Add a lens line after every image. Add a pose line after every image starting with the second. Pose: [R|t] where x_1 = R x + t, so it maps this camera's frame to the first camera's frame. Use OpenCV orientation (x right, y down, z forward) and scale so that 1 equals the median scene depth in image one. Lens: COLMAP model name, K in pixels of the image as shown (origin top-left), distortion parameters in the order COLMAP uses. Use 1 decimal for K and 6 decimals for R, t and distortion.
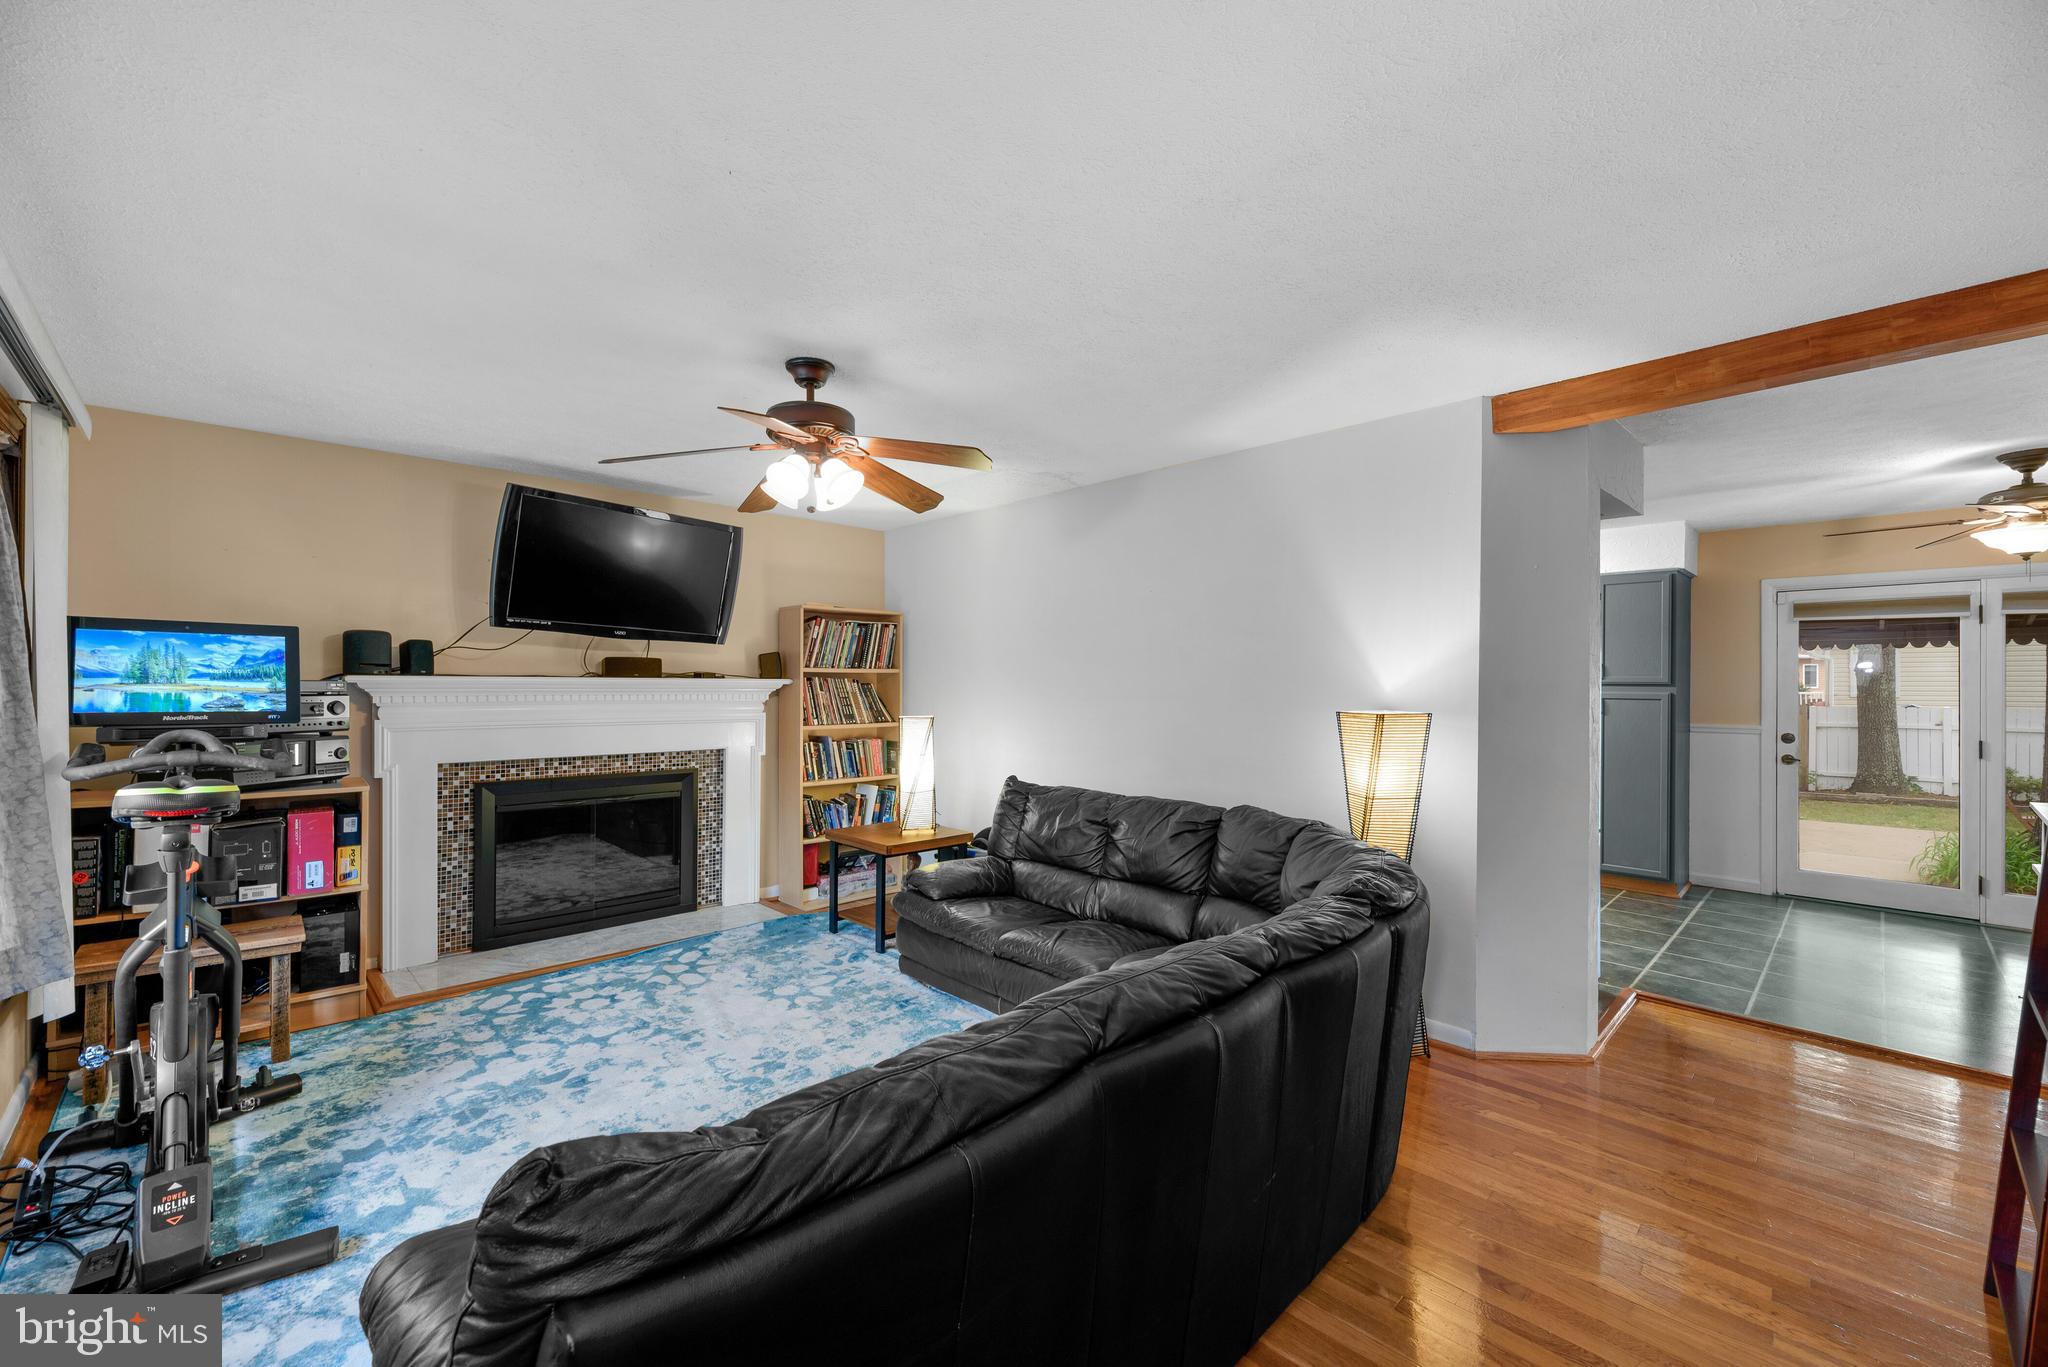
lens RADIAL K [[825.8, 0, 1024.0], [0, 825.8, 683.5], [0, 0, 1]] dist [0.000169, -0.000303]
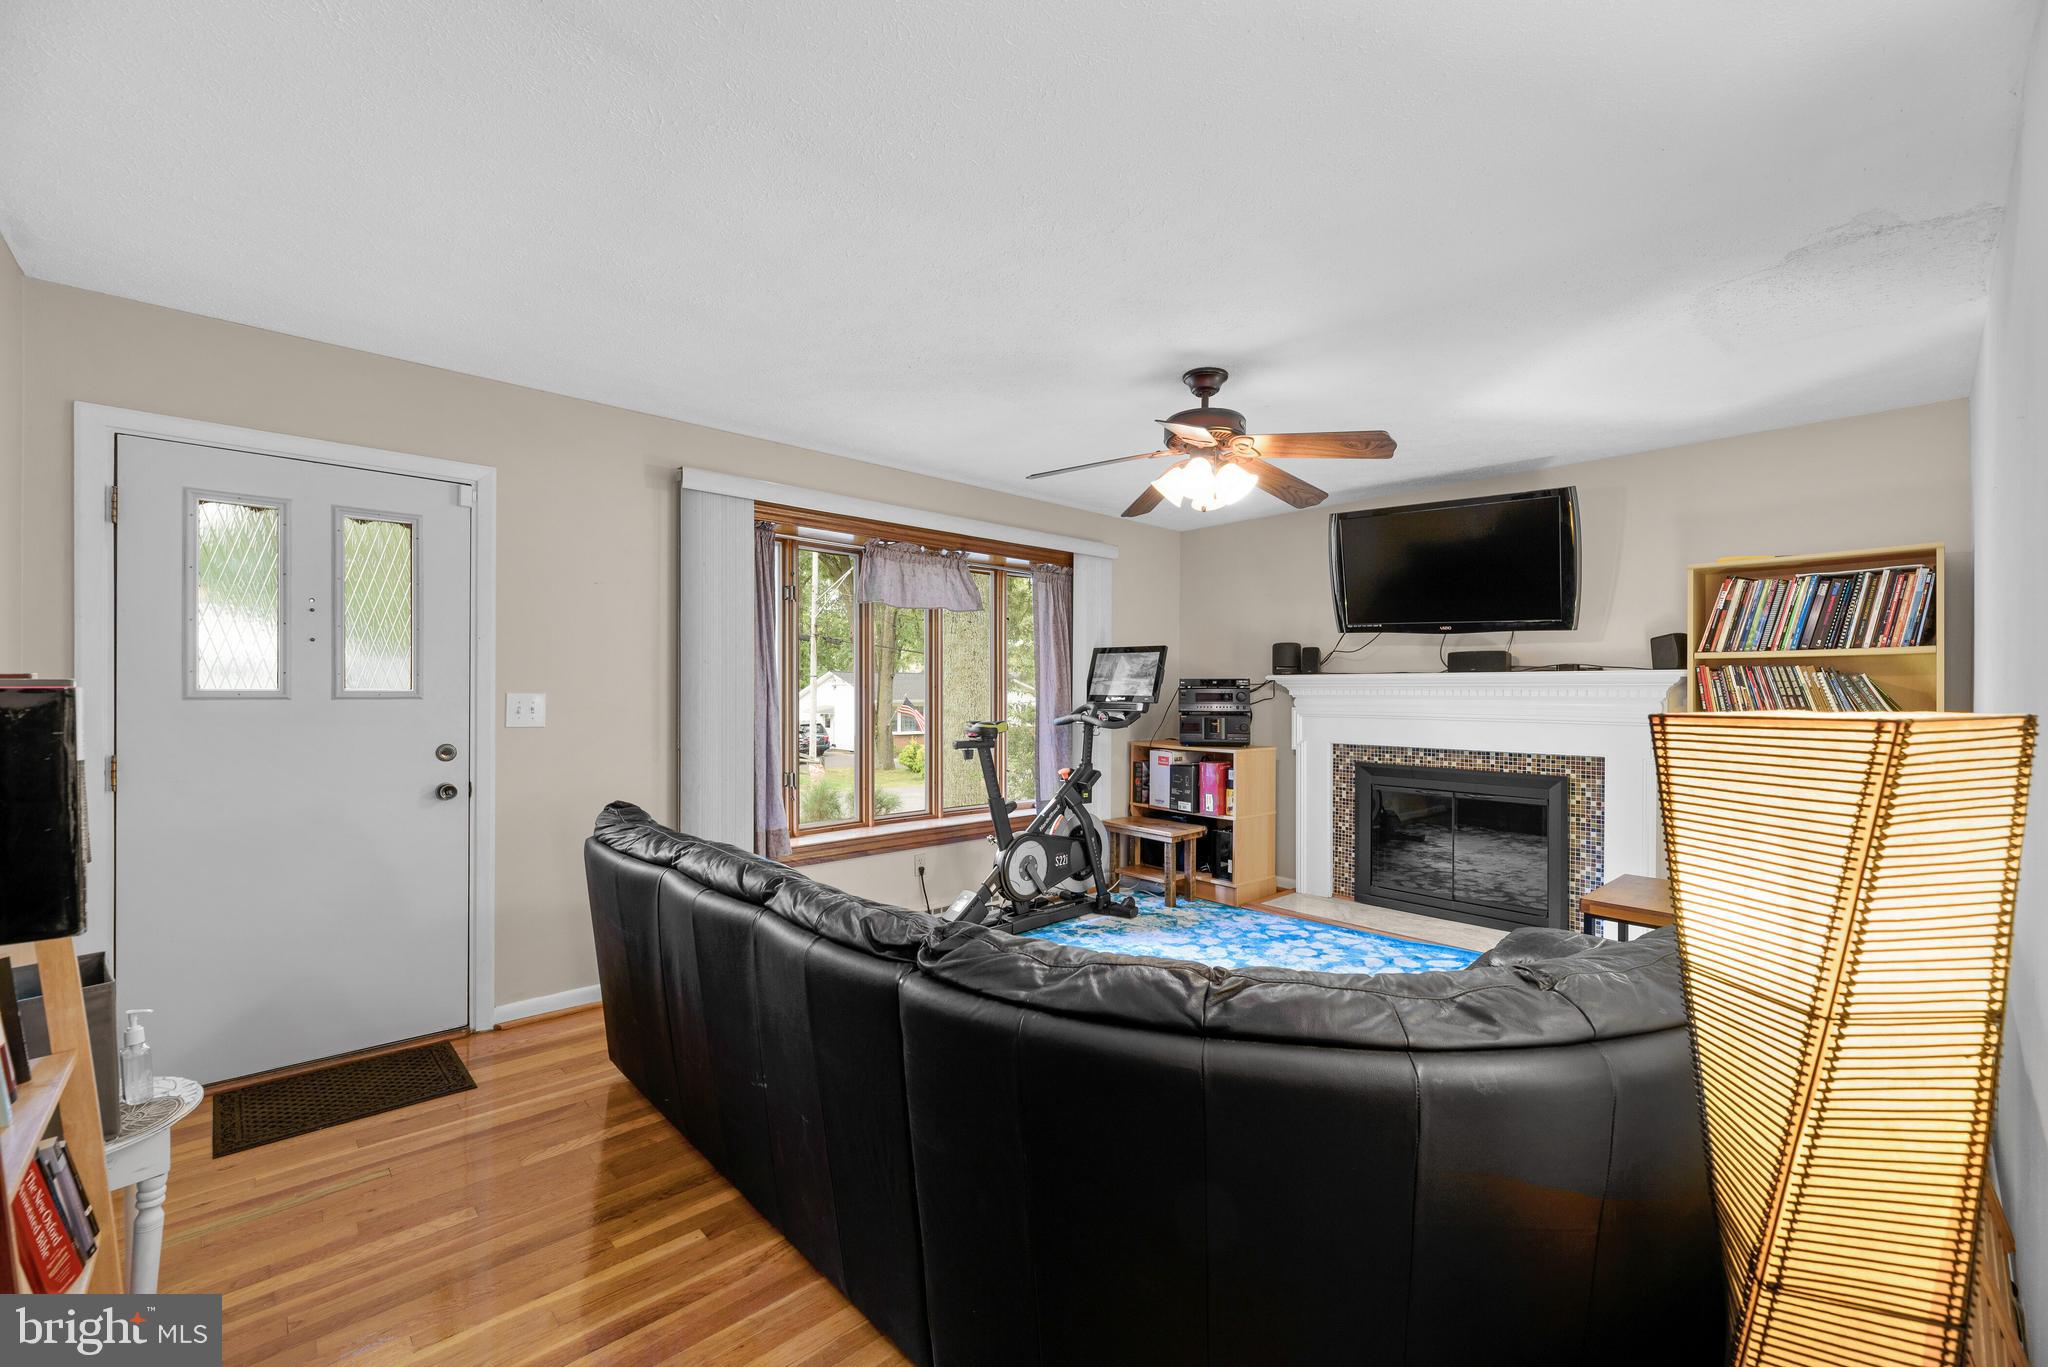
lens RADIAL K [[825.8, 0, 1024.0], [0, 825.8, 683.5], [0, 0, 1]] dist [0.000169, -0.000303]
pose [[-0.026438, -0.013385, -0.999561, 0.579790], [-0.000785, 0.999910, -0.013369, 0.021930], [0.999650, 0.000431, -0.026446, 0.557738]]
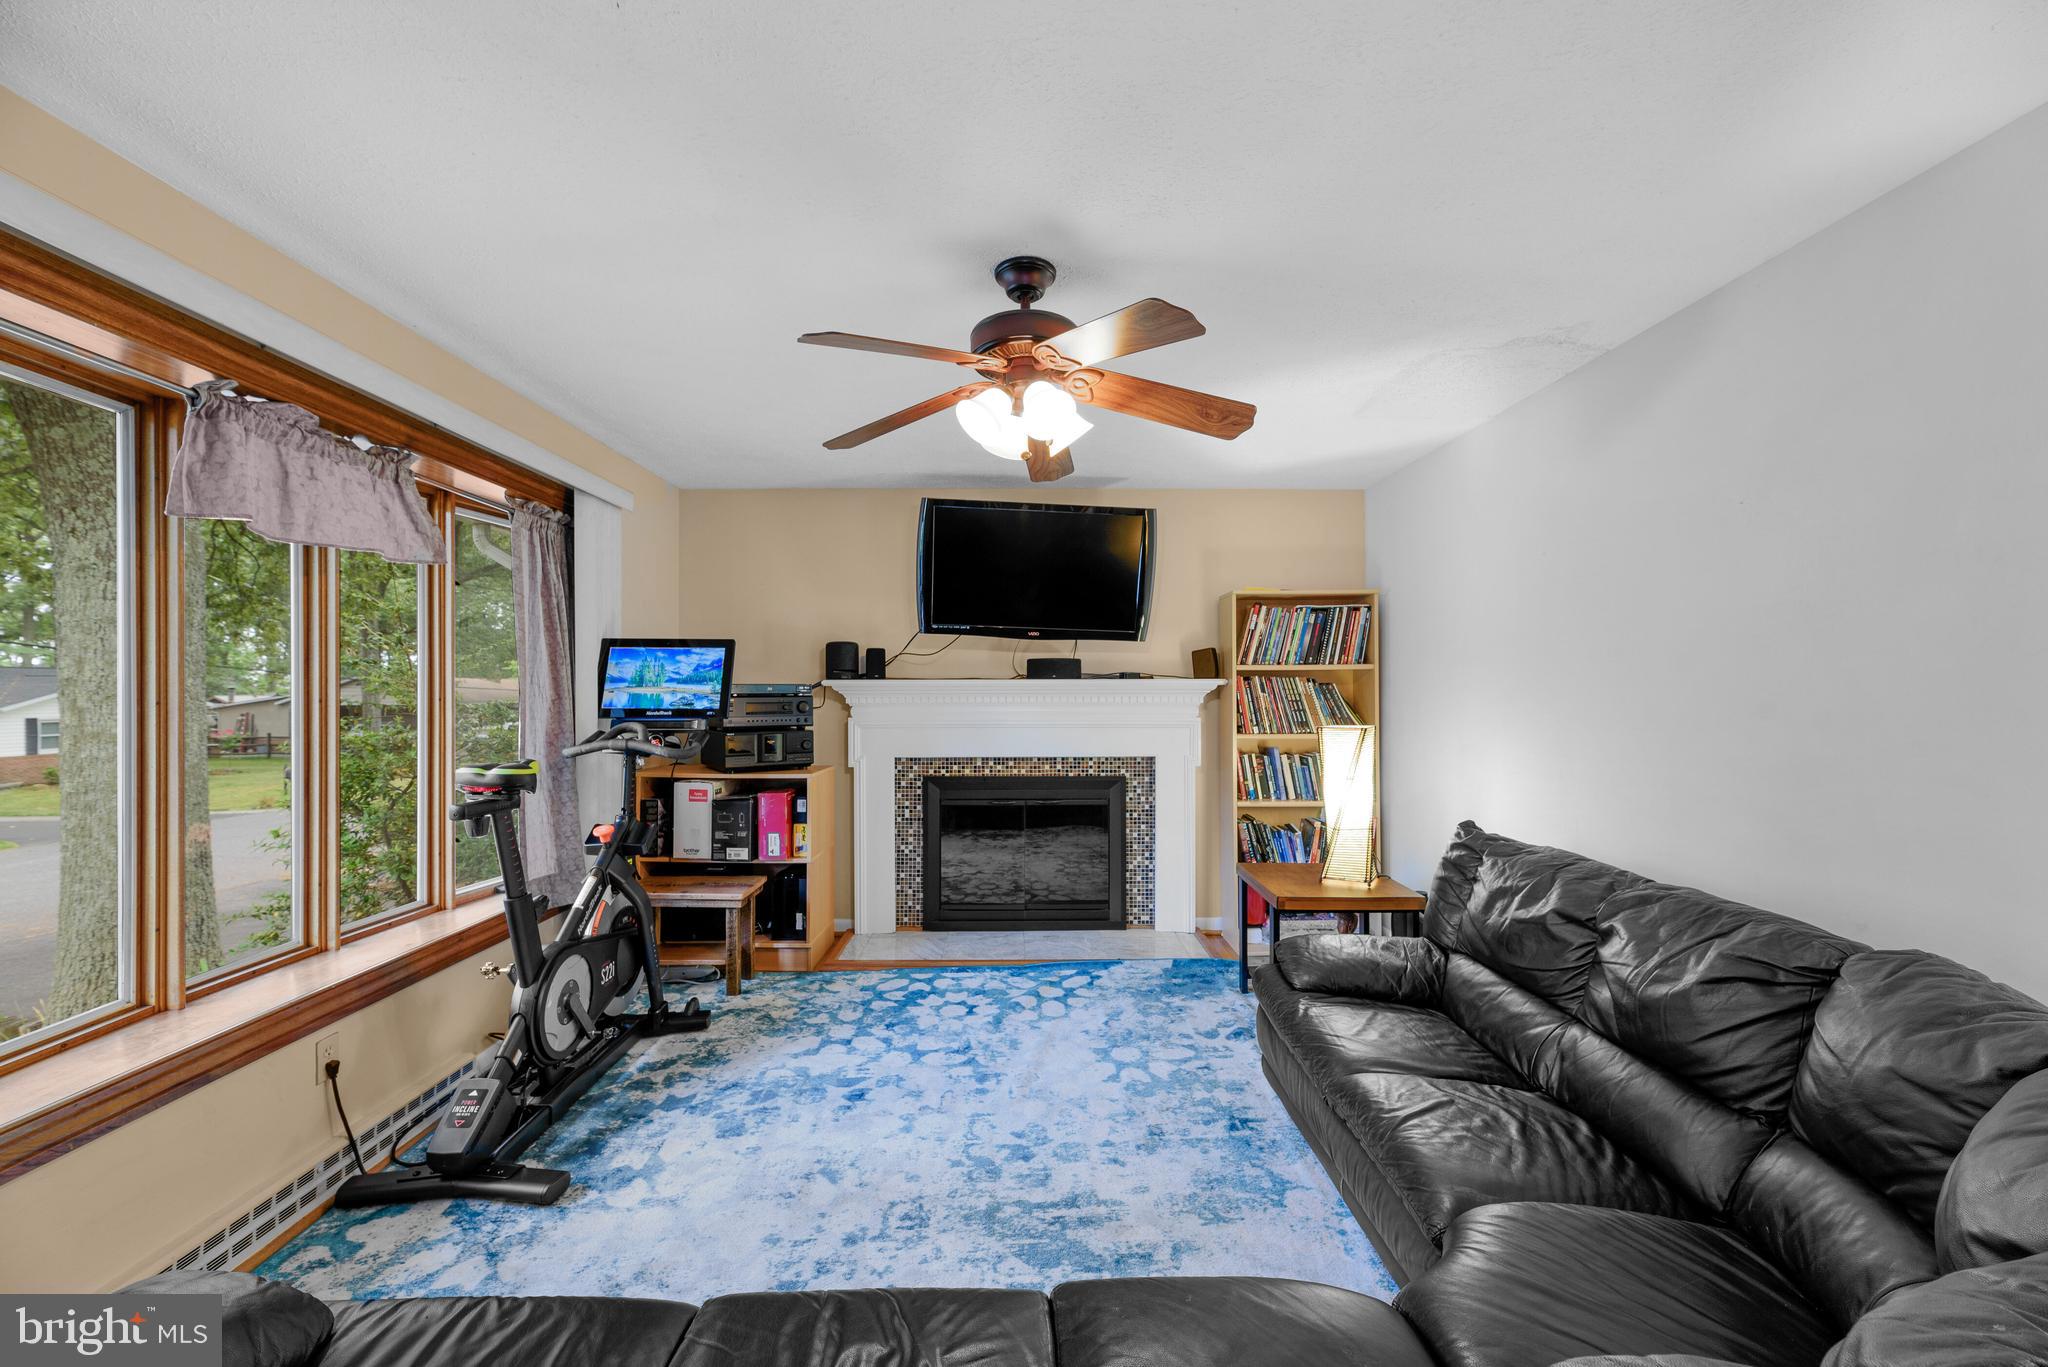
lens RADIAL K [[817.0, 0, 1024.0], [0, 817.0, 683.5], [0, 0, 1]] dist [0.000570, -0.000102]
pose [[0.726601, -0.011227, -0.686968, 0.186753], [0.007084, 0.999936, -0.008850, 0.007091], [0.687023, 0.001564, 0.726634, 0.308750]]
